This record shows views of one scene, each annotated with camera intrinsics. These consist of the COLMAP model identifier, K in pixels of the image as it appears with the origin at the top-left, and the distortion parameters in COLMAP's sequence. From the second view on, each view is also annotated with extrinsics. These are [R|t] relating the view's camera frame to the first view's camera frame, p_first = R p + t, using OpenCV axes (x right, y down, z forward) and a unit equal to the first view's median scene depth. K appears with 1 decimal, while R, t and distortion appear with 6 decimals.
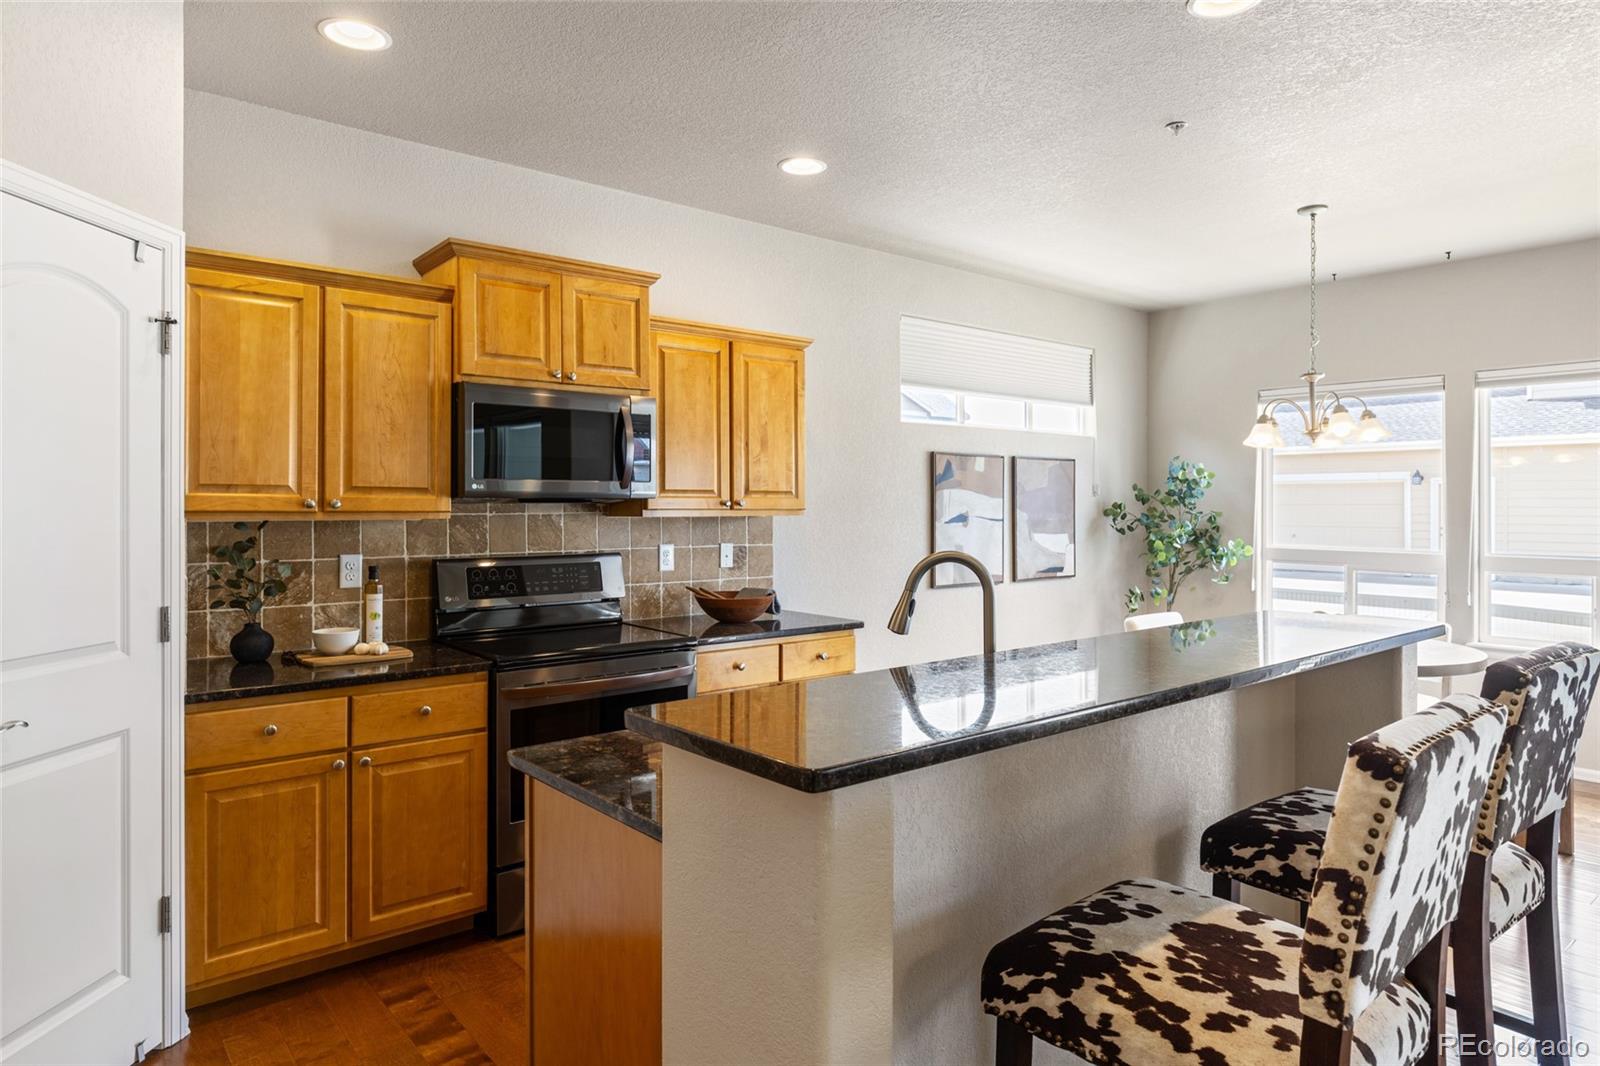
lens RADIAL K [[954.8, 0, 799.4], [0, 954.8, 500.2], [0, 0, 1]] dist [0.002132, -0.000035]
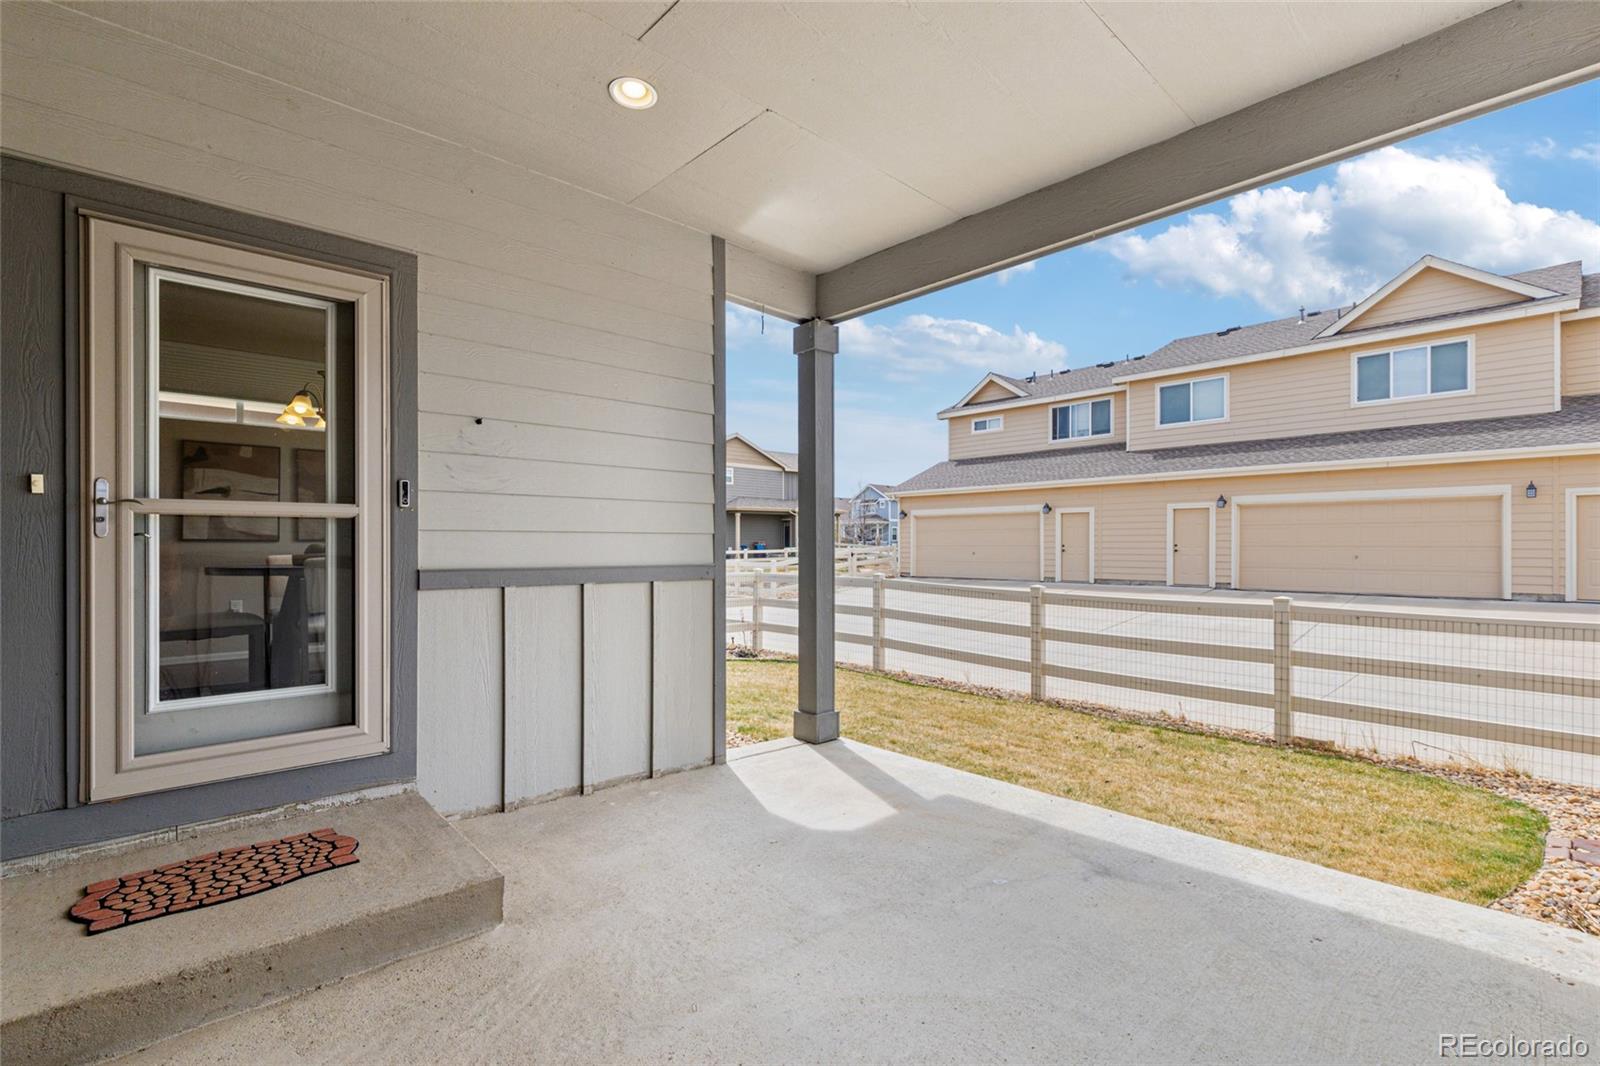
lens RADIAL K [[736.1, 0, 803.4], [0, 736.1, 544.4], [0, 0, 1]] dist [0.000460, 0.000114]
pose [[0.998128, -0.001763, 0.061131, 1.311080], [0.001587, 0.999994, 0.002929, 0.131198], [-0.061136, -0.002827, 0.998125, -0.133442]]
